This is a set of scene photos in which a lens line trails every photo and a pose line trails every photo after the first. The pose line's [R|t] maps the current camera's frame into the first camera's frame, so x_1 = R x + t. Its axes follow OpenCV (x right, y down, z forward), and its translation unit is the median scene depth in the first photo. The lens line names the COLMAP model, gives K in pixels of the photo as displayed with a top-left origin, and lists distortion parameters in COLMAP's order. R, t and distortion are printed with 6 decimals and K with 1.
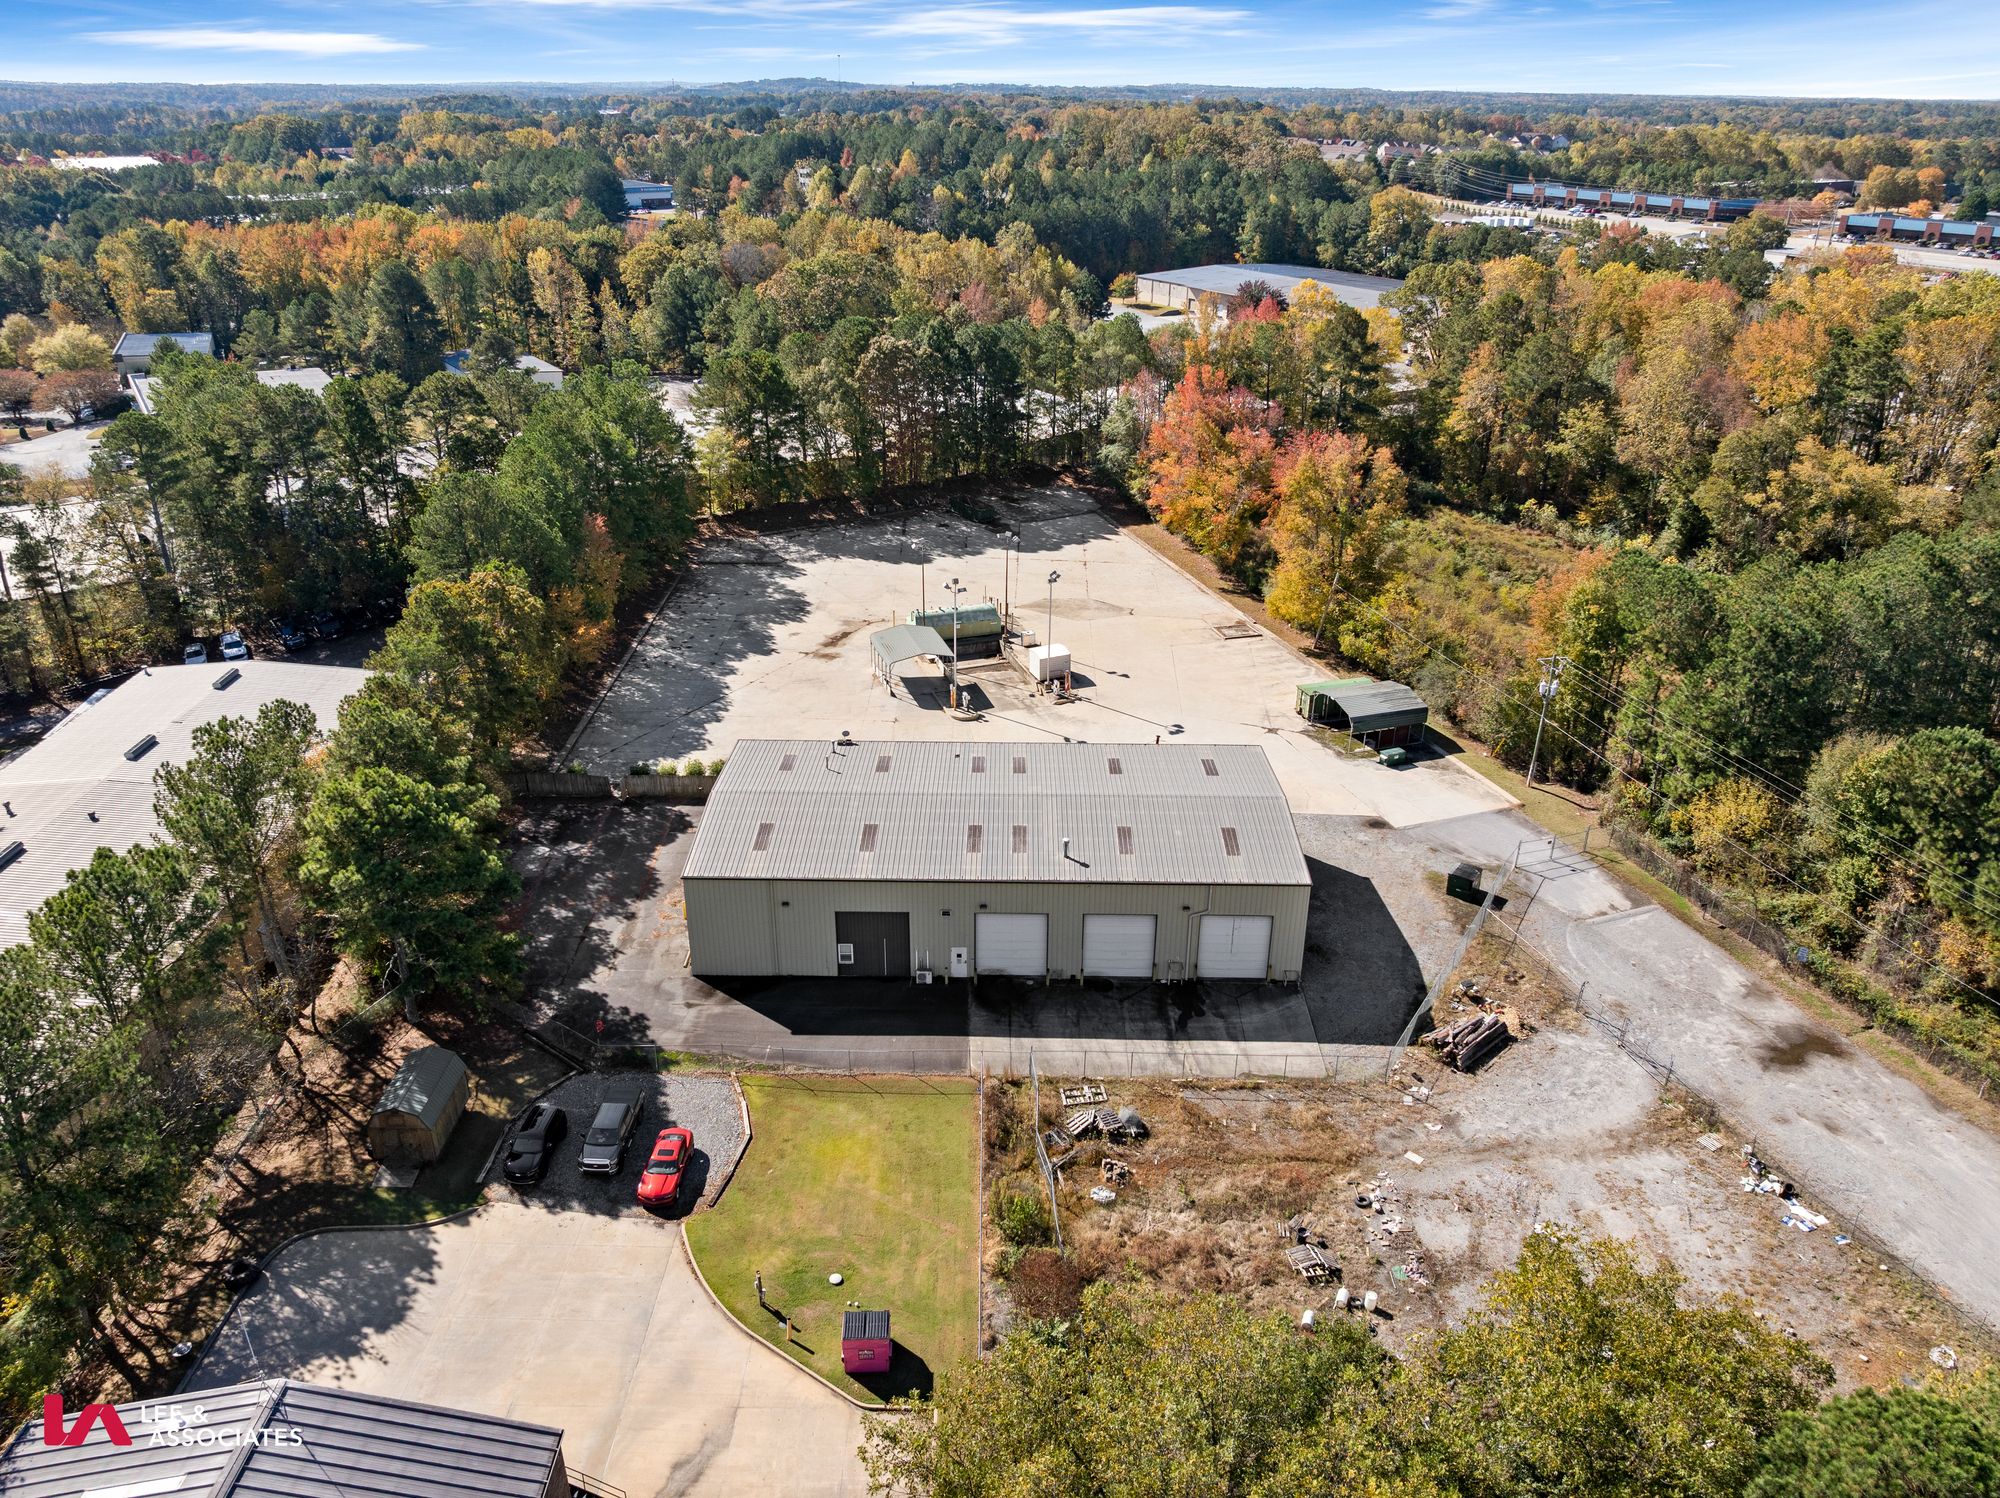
lens RADIAL K [[1329.4, 0, 1000.0], [0, 1329.4, 749.0], [0, 0, 1]] dist [-0.045929, 0.015821]
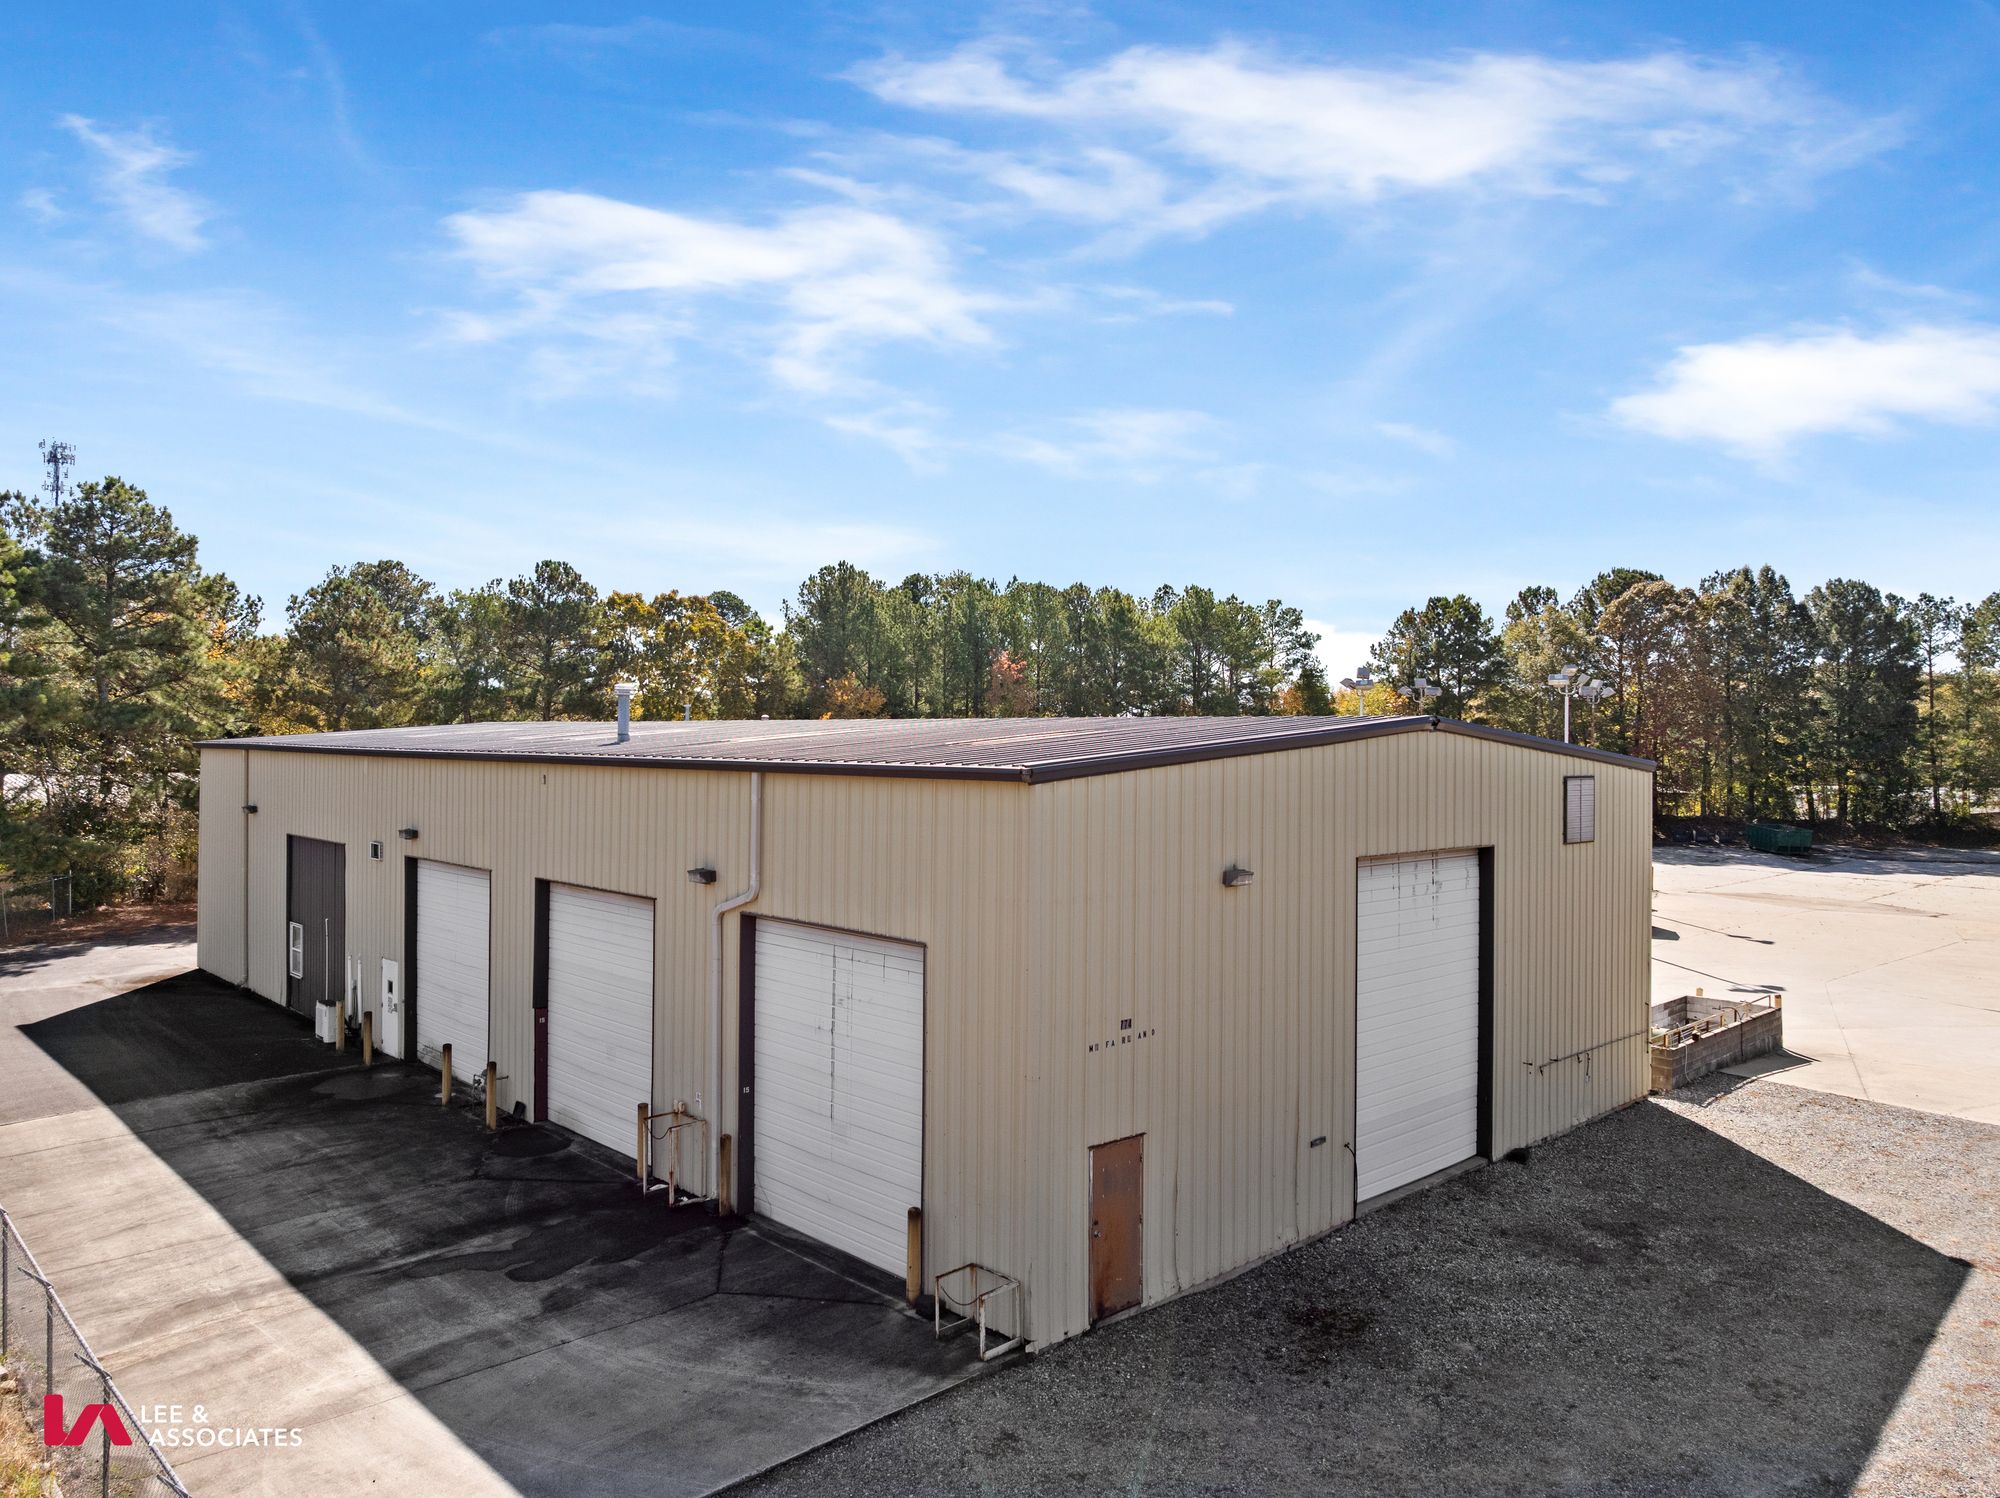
lens RADIAL K [[1391.3, 0, 1019.4], [0, 1391.3, 750.2], [0, 0, 1]] dist [-0.044778, 0.012897]
pose [[0.703250, 0.001645, -0.710941, 0.247159], [-0.313734, 0.898079, -0.308262, 0.105527], [0.637974, 0.439831, 0.632090, 0.553754]]
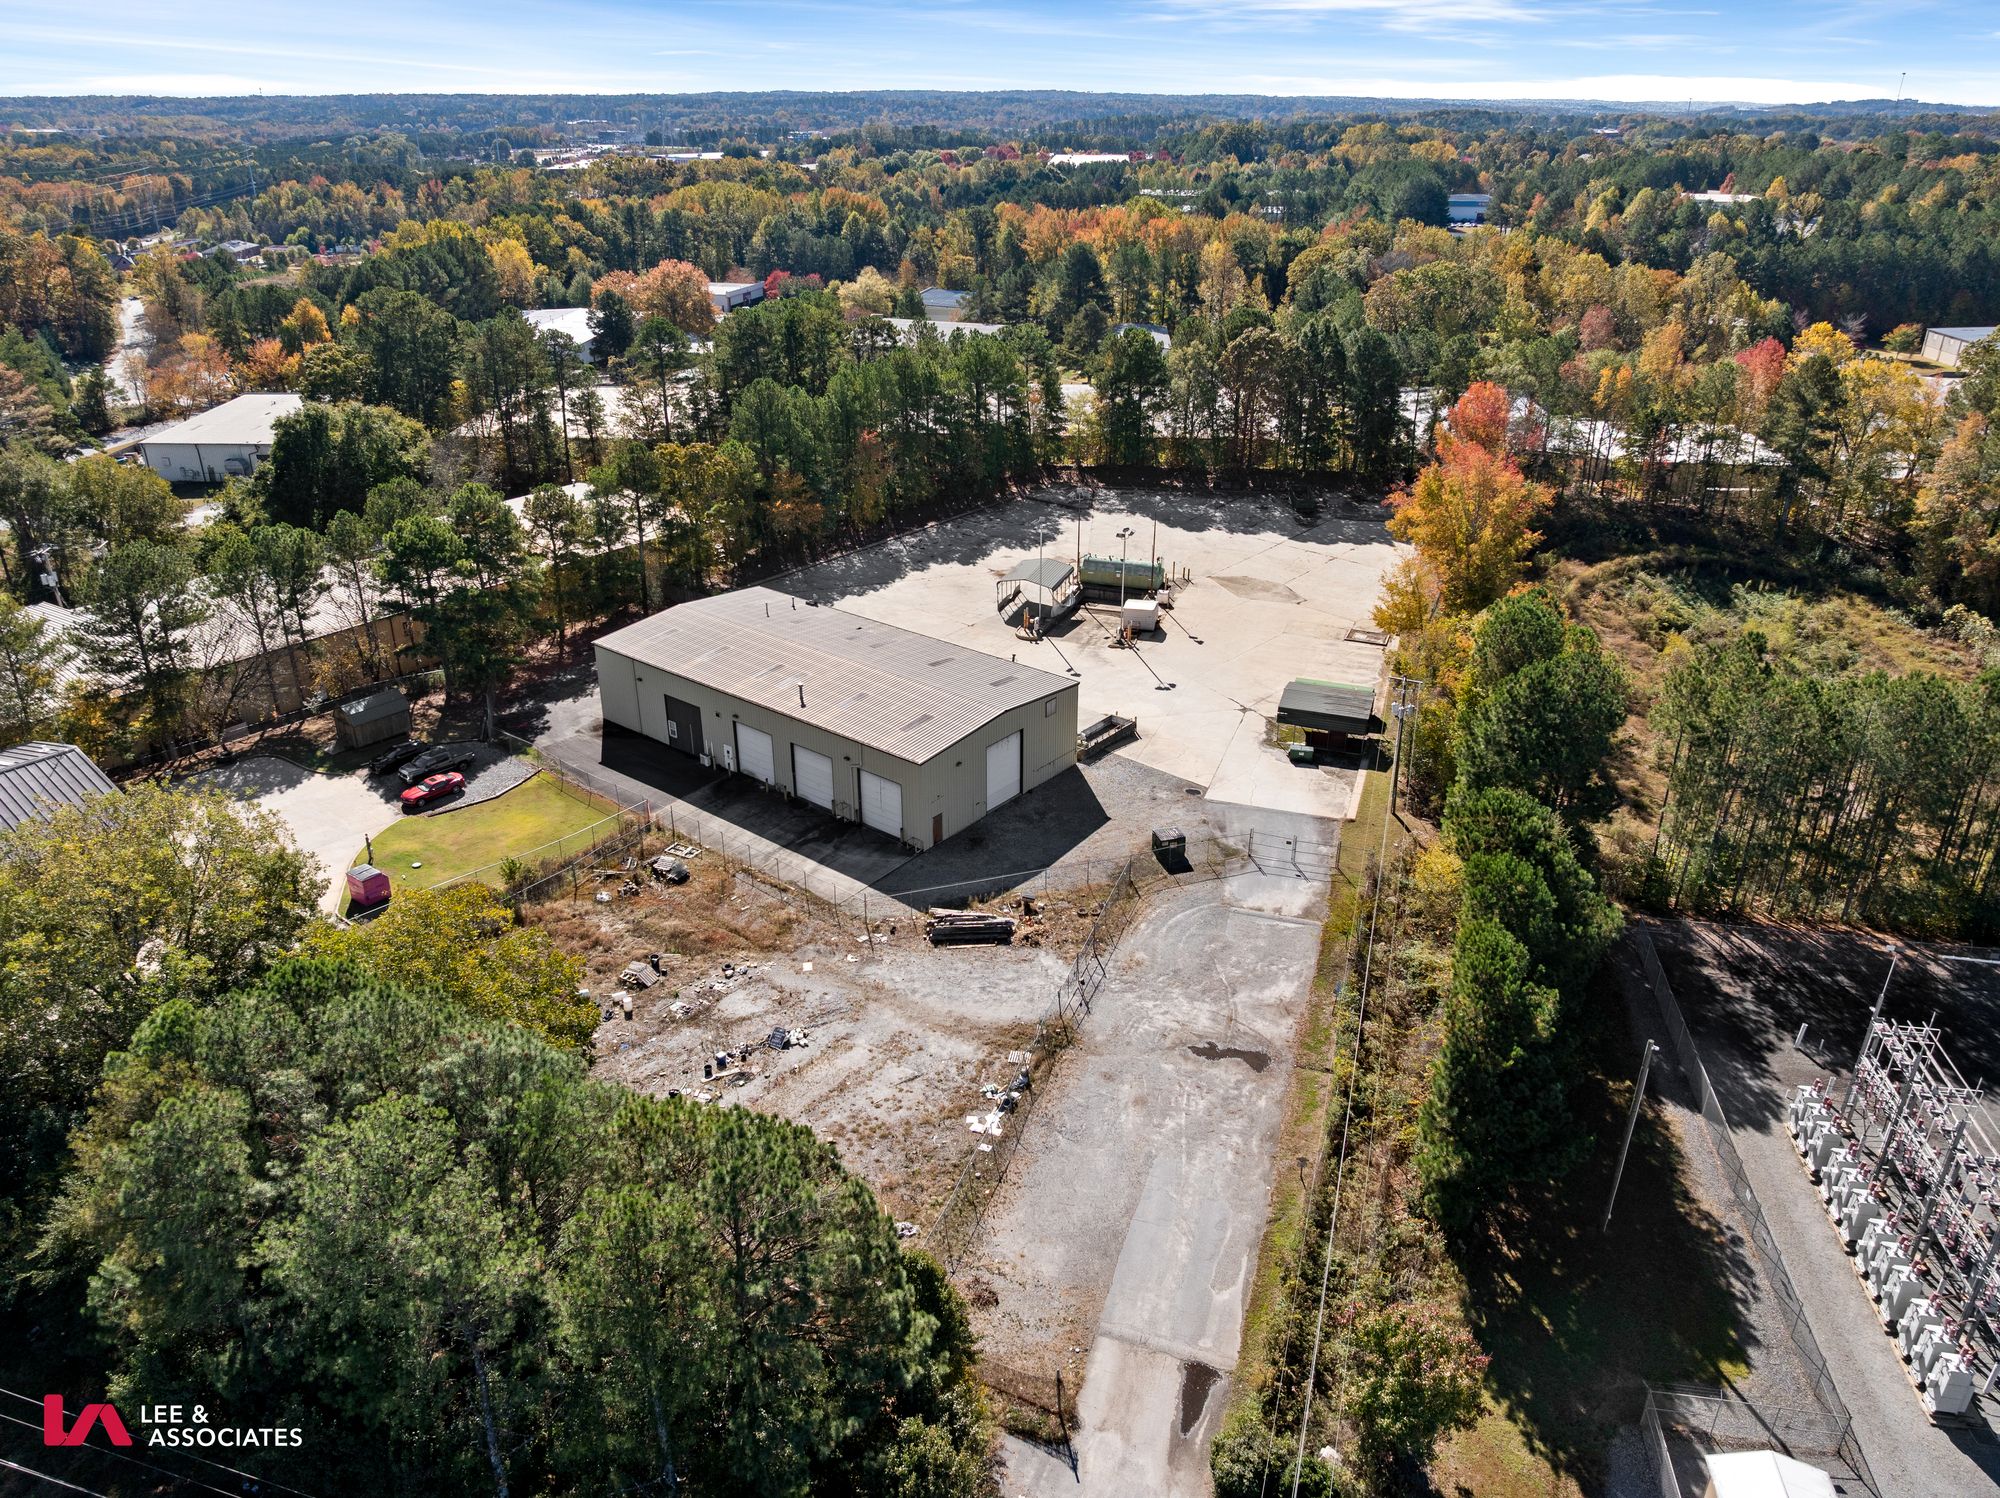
lens RADIAL K [[1325.1, 0, 1059.4], [0, 1325.1, 754.7], [0, 0, 1]] dist [-0.048871, 0.027809]
pose [[0.807727, 0.261032, -0.528620, 0.613875], [-0.264000, 0.961863, 0.071578, -0.014695], [0.527144, 0.081740, 0.845835, 0.043355]]
